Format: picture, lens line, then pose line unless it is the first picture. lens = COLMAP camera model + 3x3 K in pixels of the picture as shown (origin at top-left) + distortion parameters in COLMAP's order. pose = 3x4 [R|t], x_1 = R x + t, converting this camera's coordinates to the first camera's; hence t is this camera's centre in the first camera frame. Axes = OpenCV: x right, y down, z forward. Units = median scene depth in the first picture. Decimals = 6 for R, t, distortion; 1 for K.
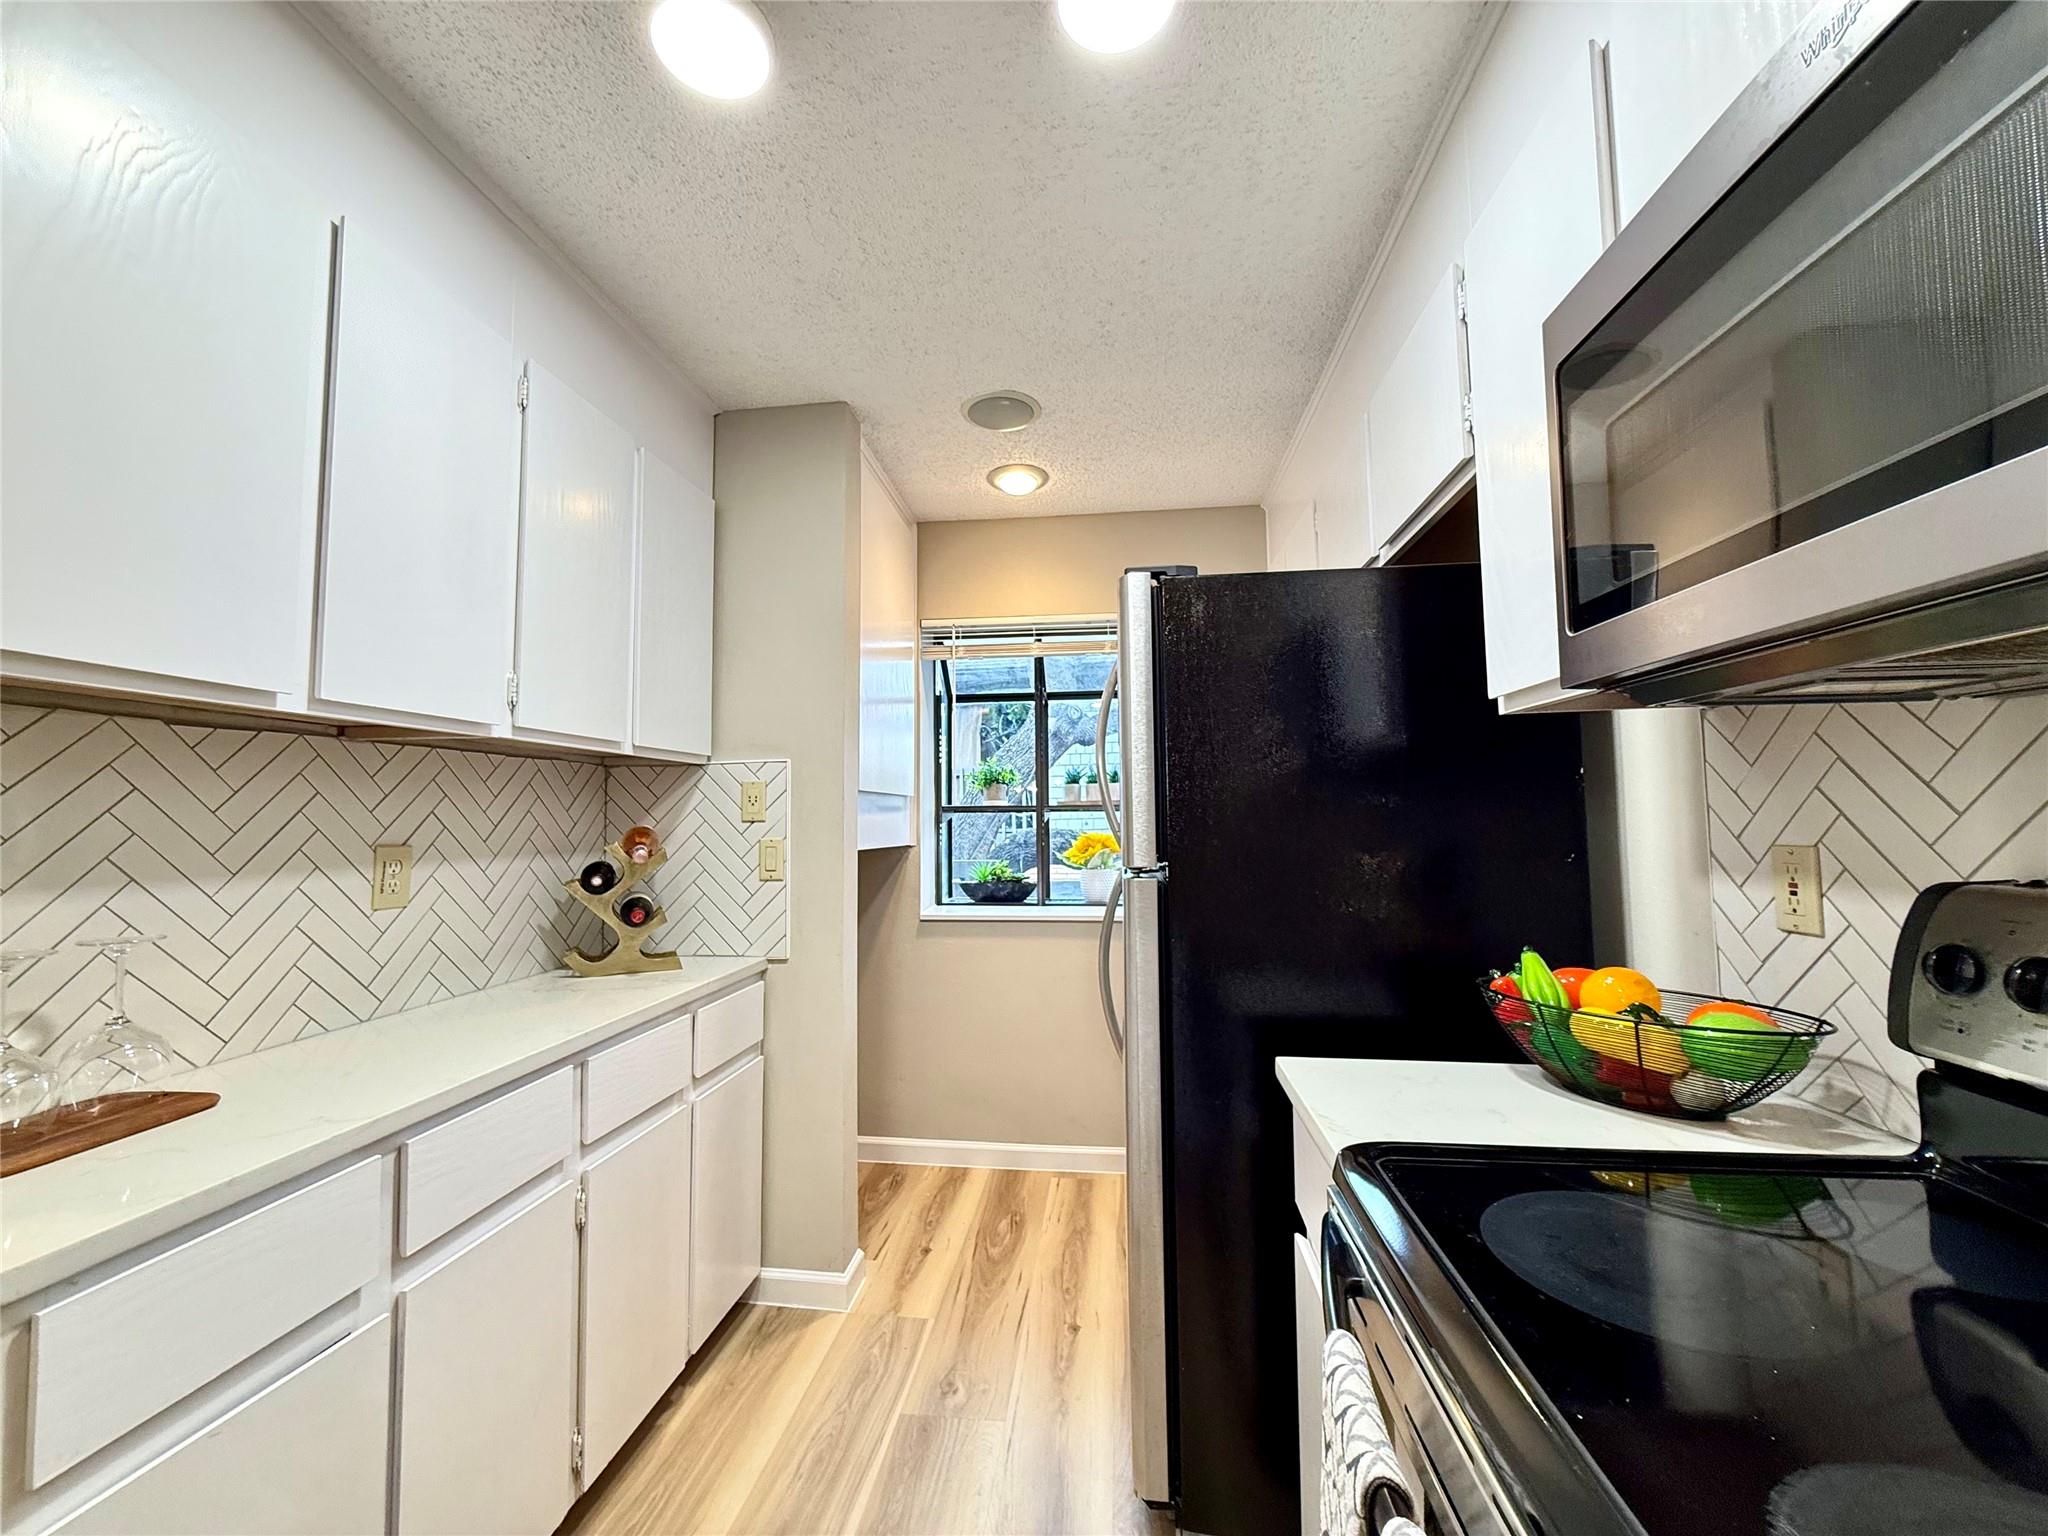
lens RADIAL K [[824.1, 0, 1019.7], [0, 824.1, 772.4], [0, 0, 1]] dist [-0.001658, -0.000293]
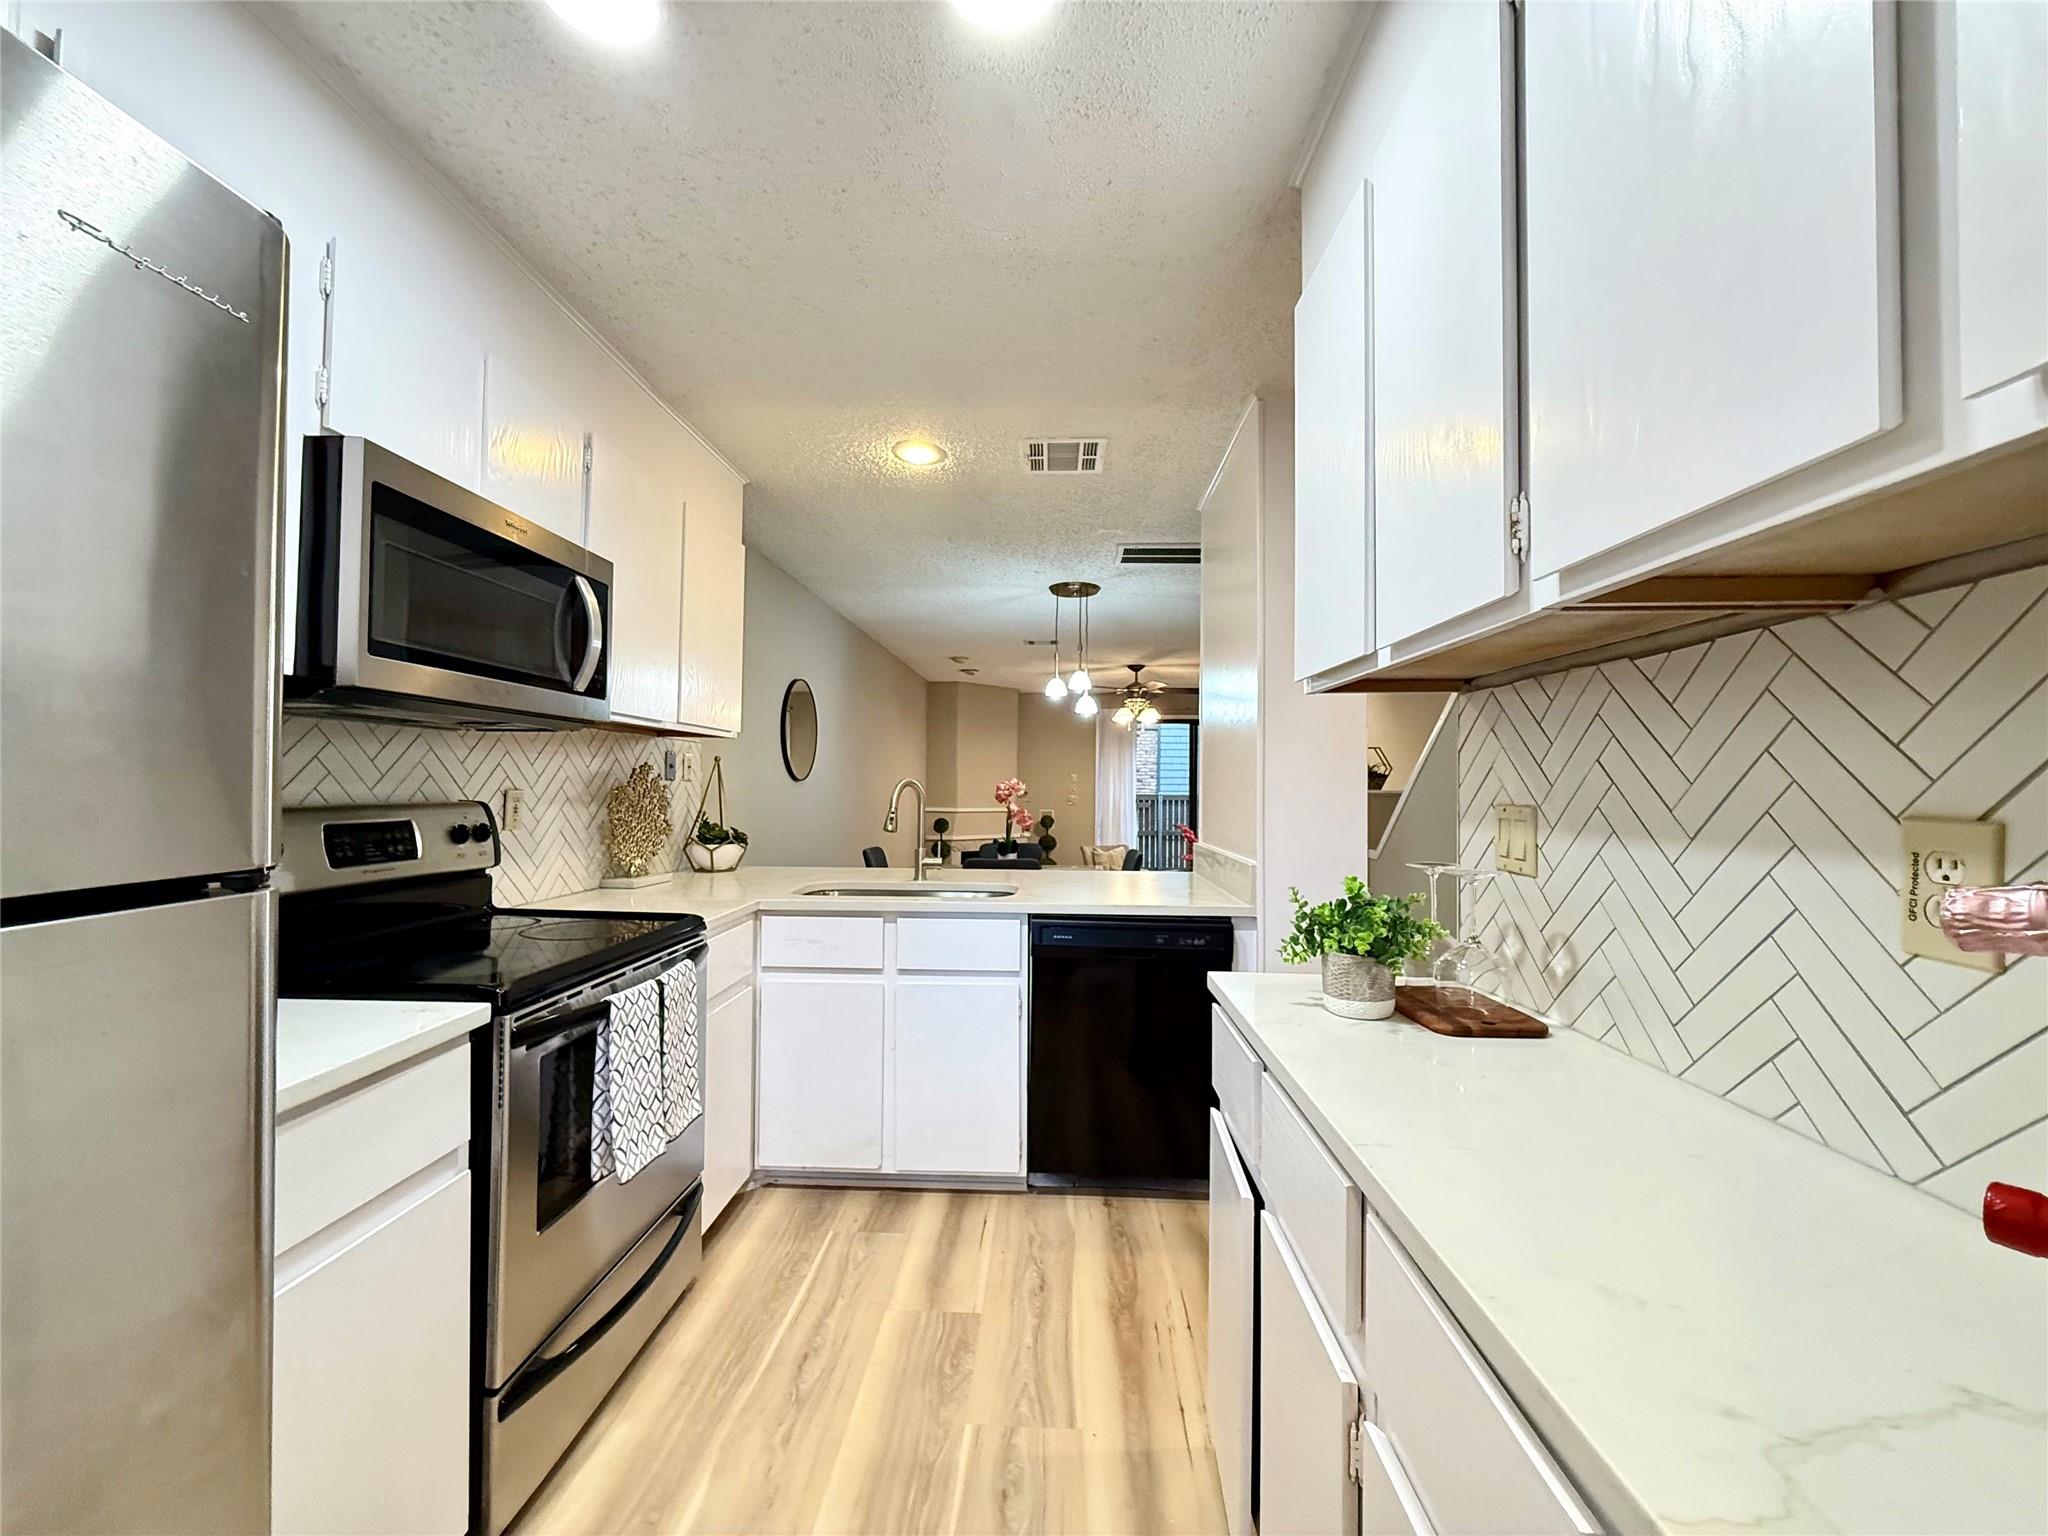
lens RADIAL K [[824.1, 0, 1030.2], [0, 824.1, 770.5], [0, 0, 1]] dist [-0.001658, -0.000293]
pose [[-0.996187, 0.000928, -0.087239, -0.153774], [0.007143, 0.997454, -0.070950, 0.059733], [0.086951, -0.071303, -0.993658, 0.921567]]
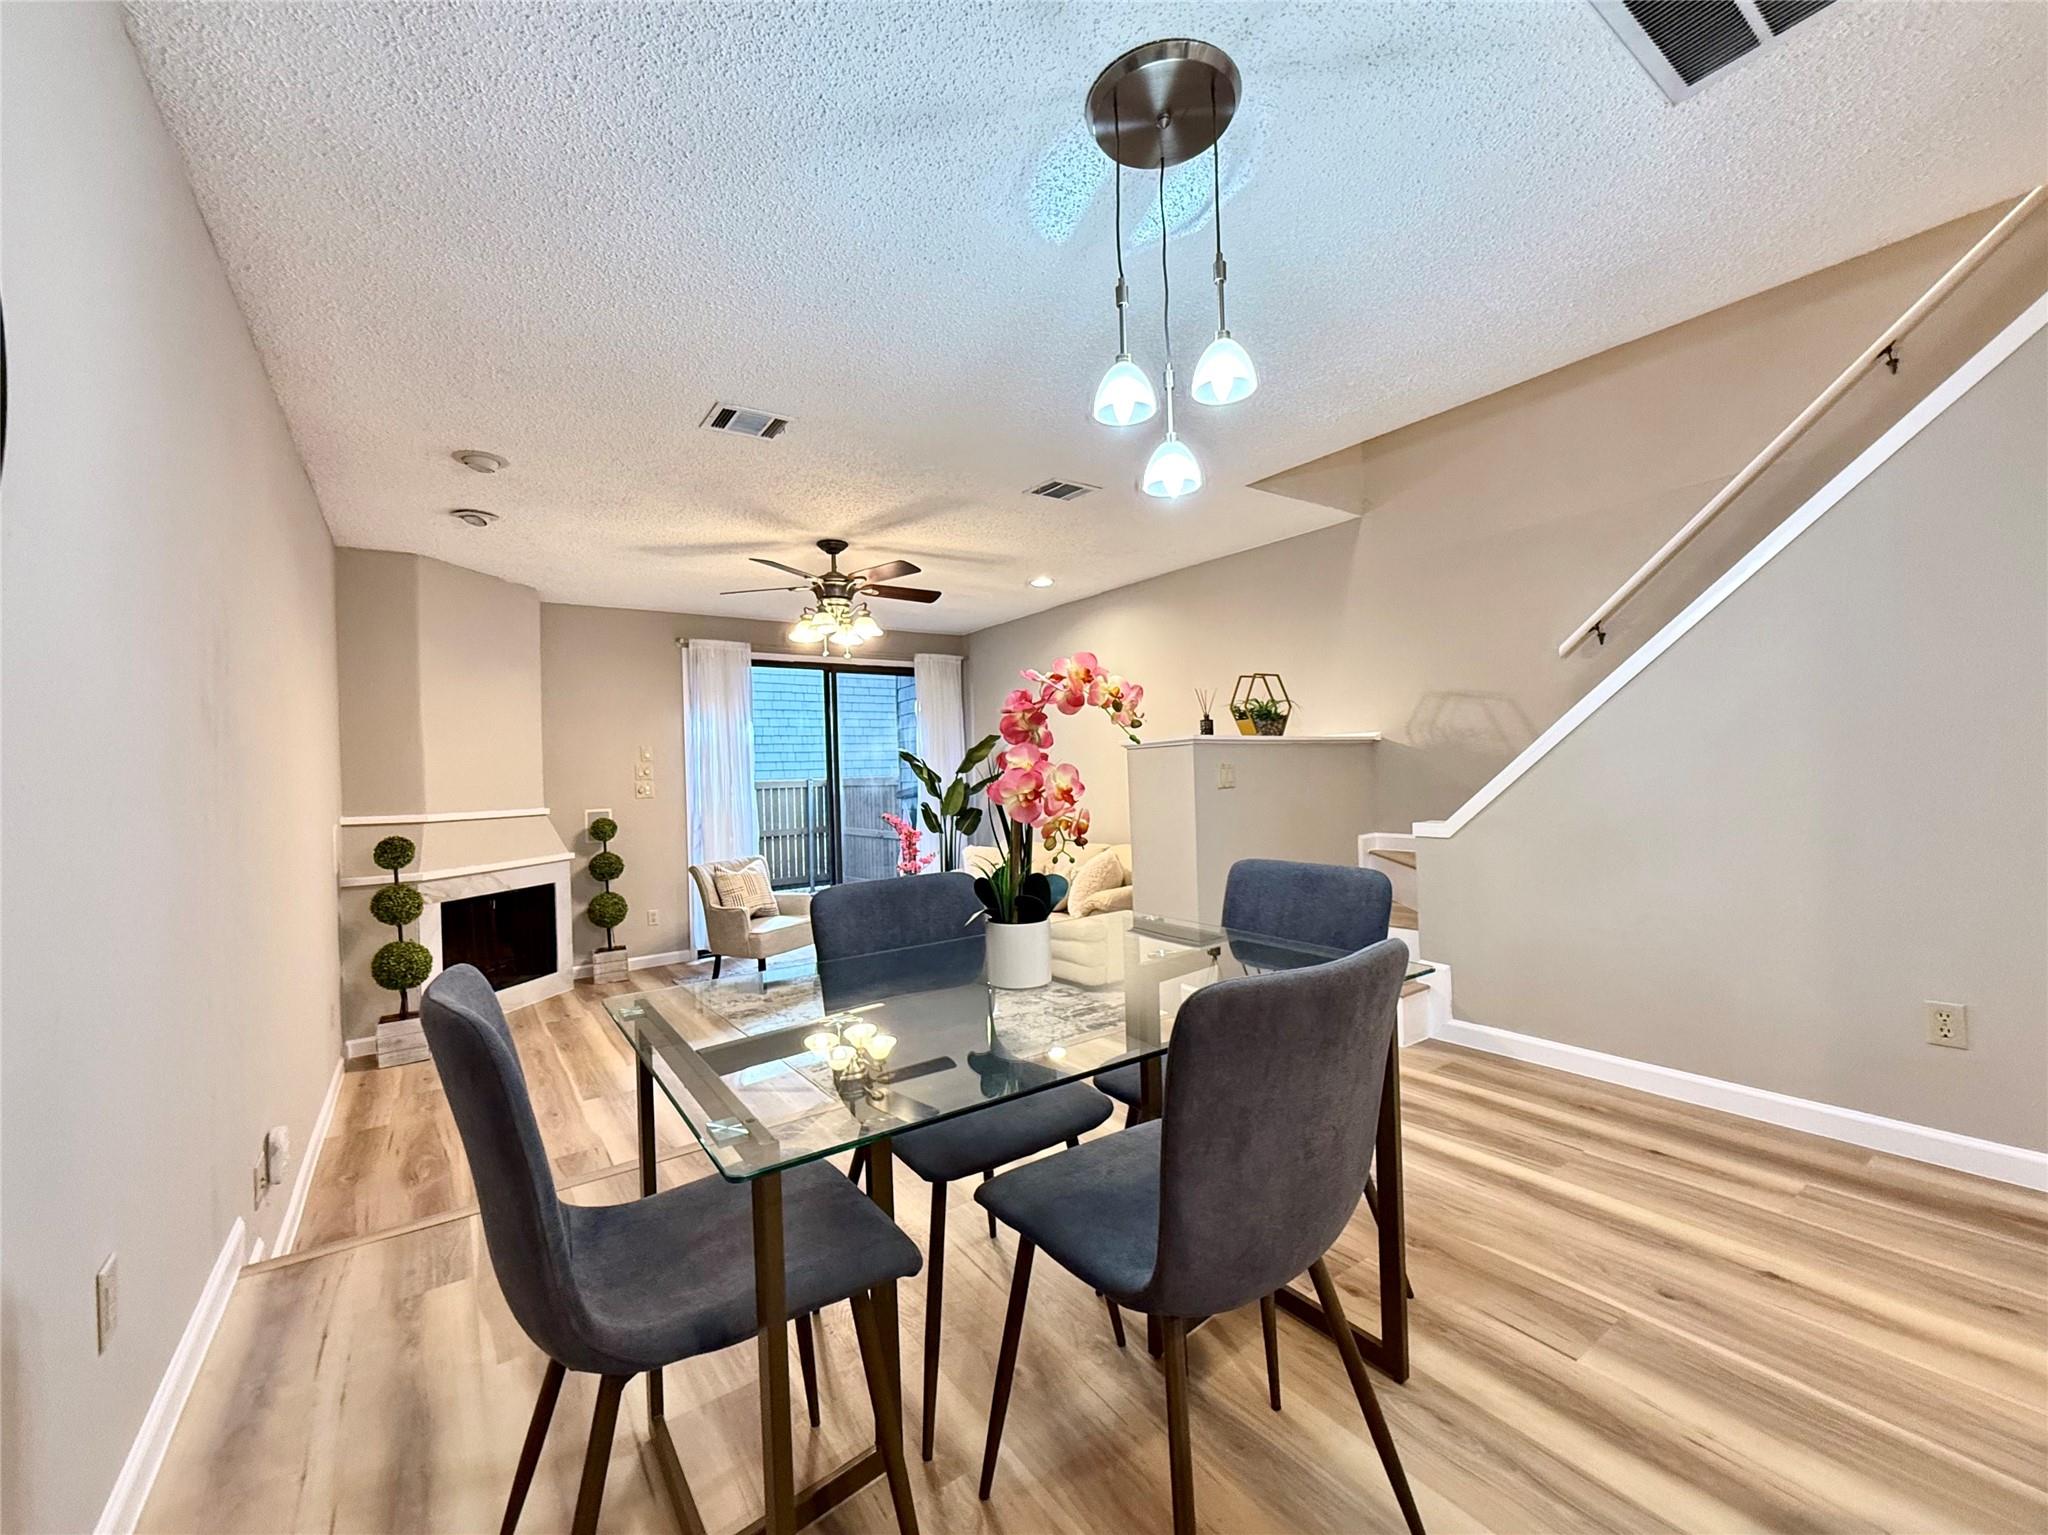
lens RADIAL K [[824.1, 0, 1026.1], [0, 824.1, 768.8], [0, 0, 1]] dist [-0.001658, -0.000293]
pose [[-0.738078, 0.031748, -0.673968, 0.107652], [0.078301, 0.996174, -0.038823, 0.037626], [0.670157, -0.081426, -0.737739, -0.626748]]
